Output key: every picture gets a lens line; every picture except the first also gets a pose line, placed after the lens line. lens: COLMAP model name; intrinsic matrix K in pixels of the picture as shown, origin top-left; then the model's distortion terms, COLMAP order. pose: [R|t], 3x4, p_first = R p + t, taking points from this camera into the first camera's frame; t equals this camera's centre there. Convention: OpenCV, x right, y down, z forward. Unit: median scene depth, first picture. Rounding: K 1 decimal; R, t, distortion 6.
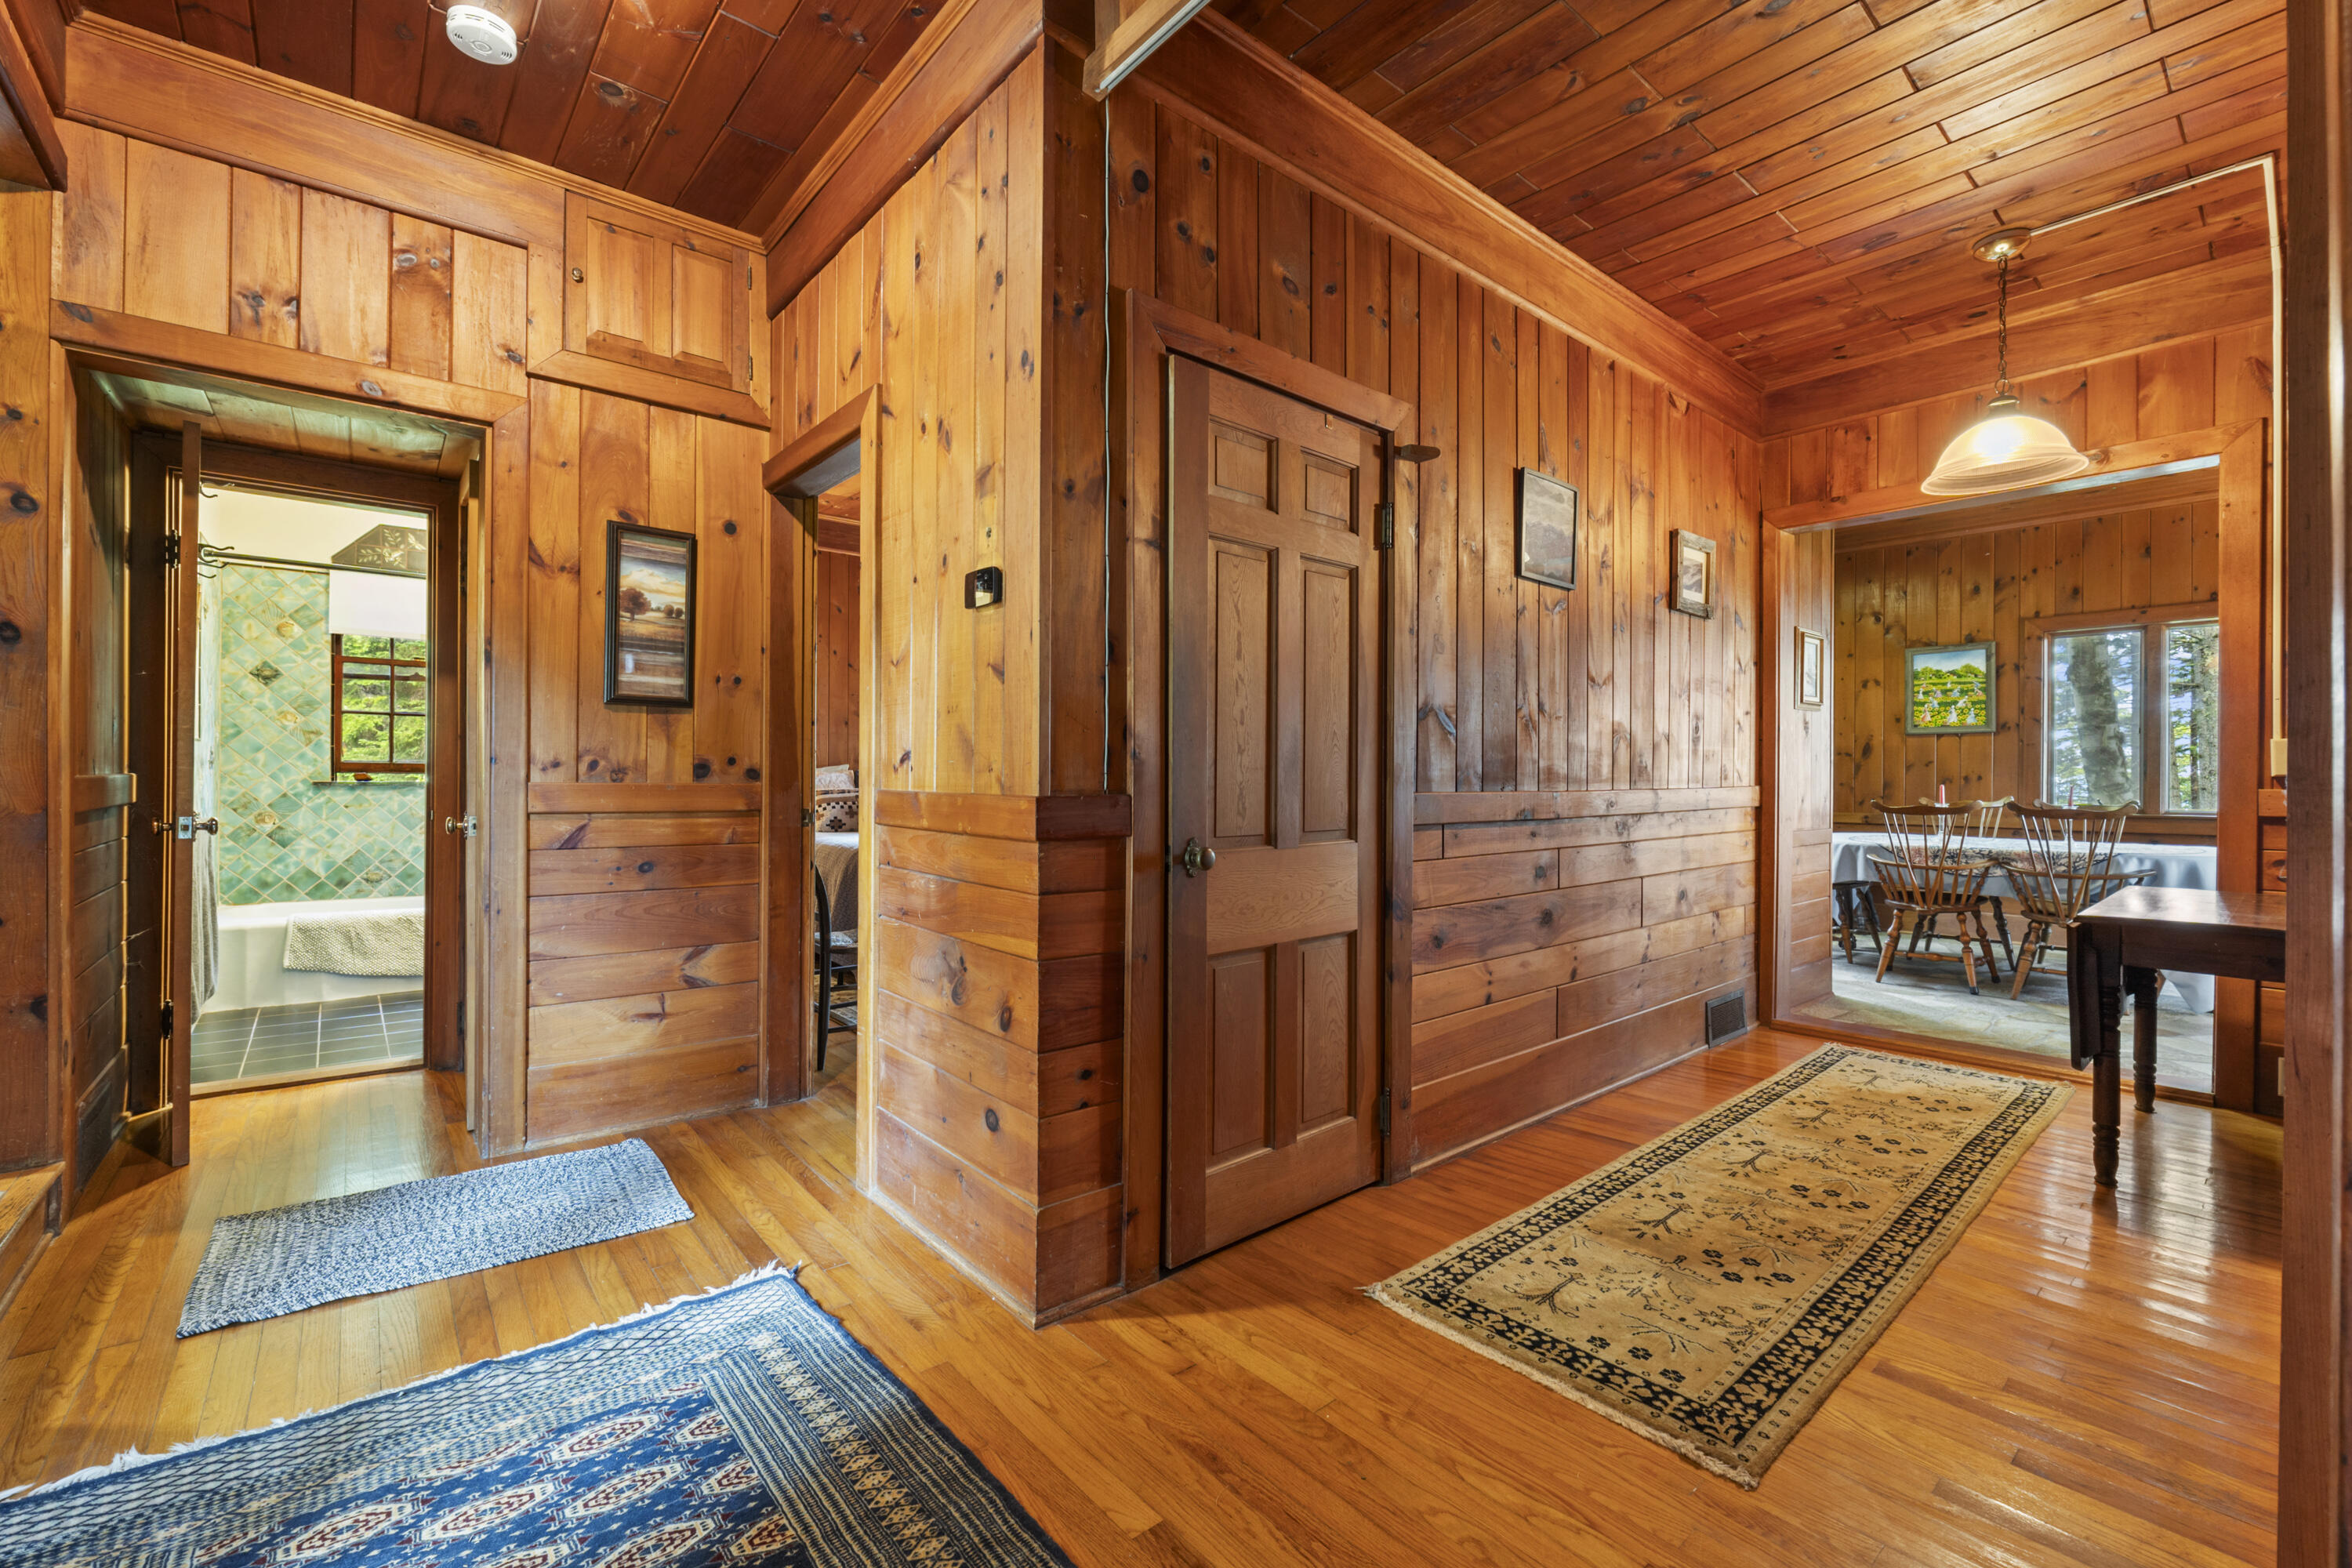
lens RADIAL K [[990.3, 0, 1166.6], [0, 990.3, 778.6], [0, 0, 1]] dist [-0.006022, -0.000551]
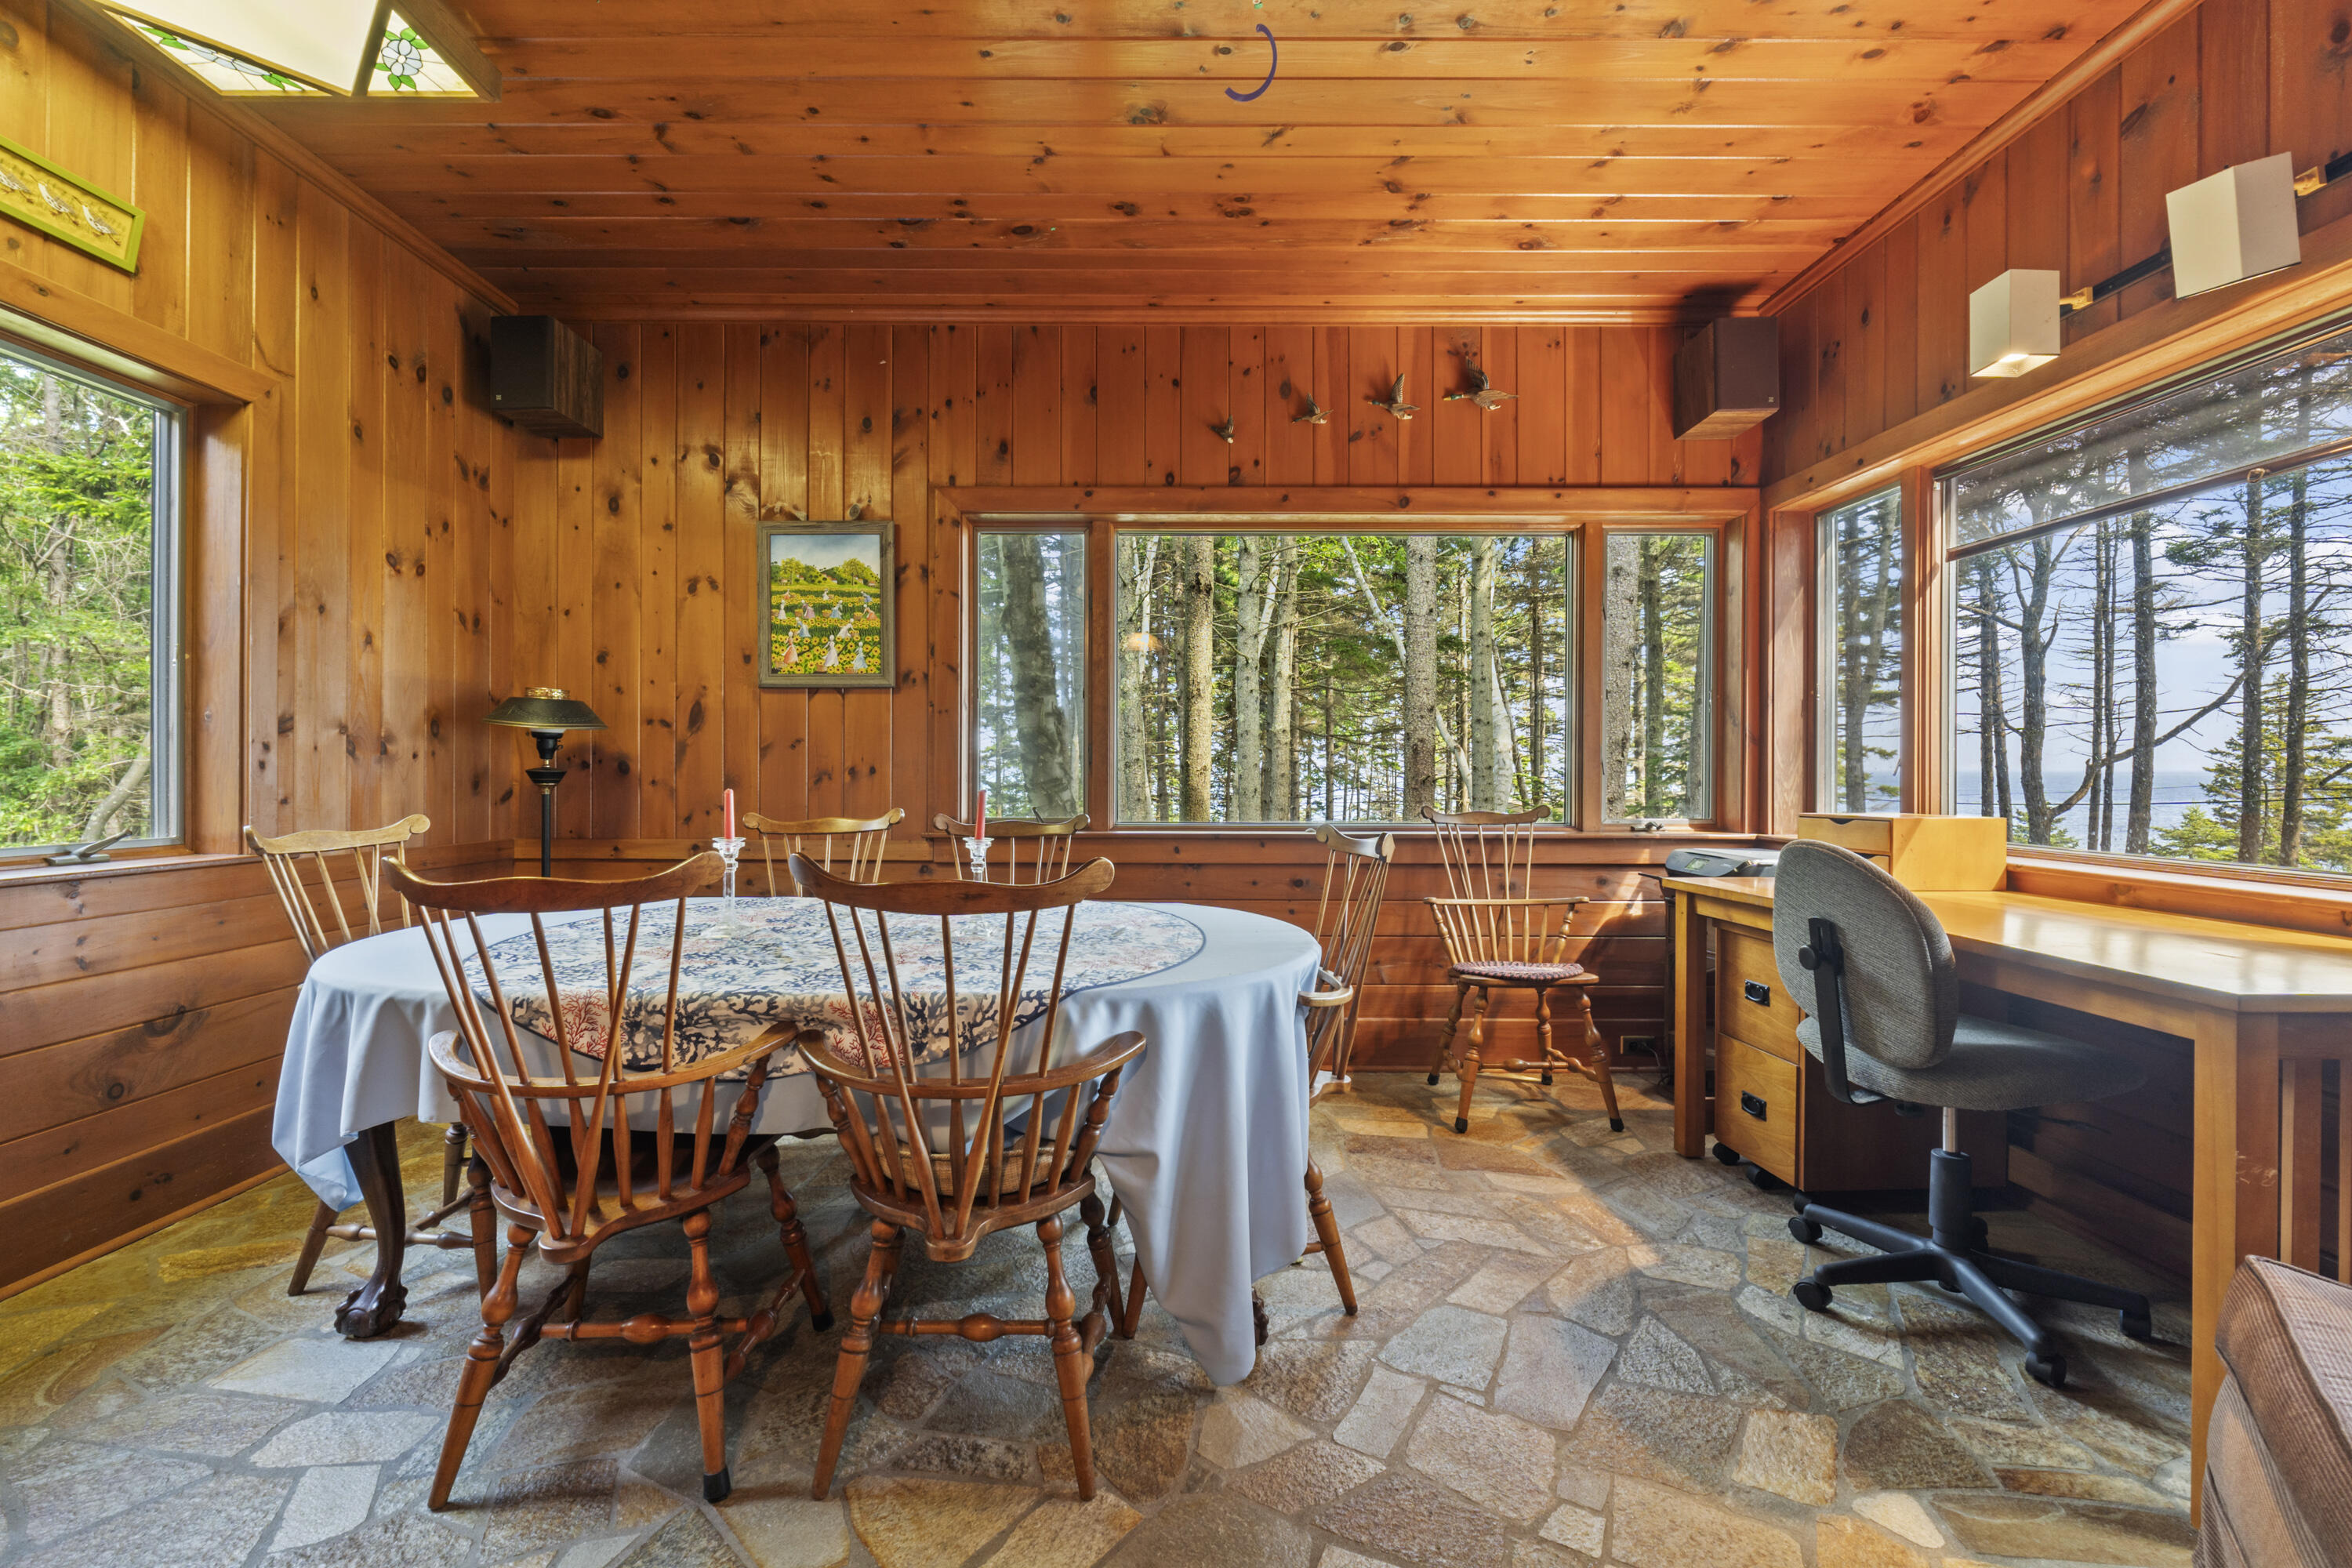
lens RADIAL K [[990.3, 0, 1166.6], [0, 990.3, 778.6], [0, 0, 1]] dist [-0.006022, -0.000551]
pose [[0.633869, -0.007356, 0.773406, 0.505639], [0.001511, 0.999965, 0.008272, -0.000455], [-0.773439, -0.004075, 0.633858, 0.528143]]
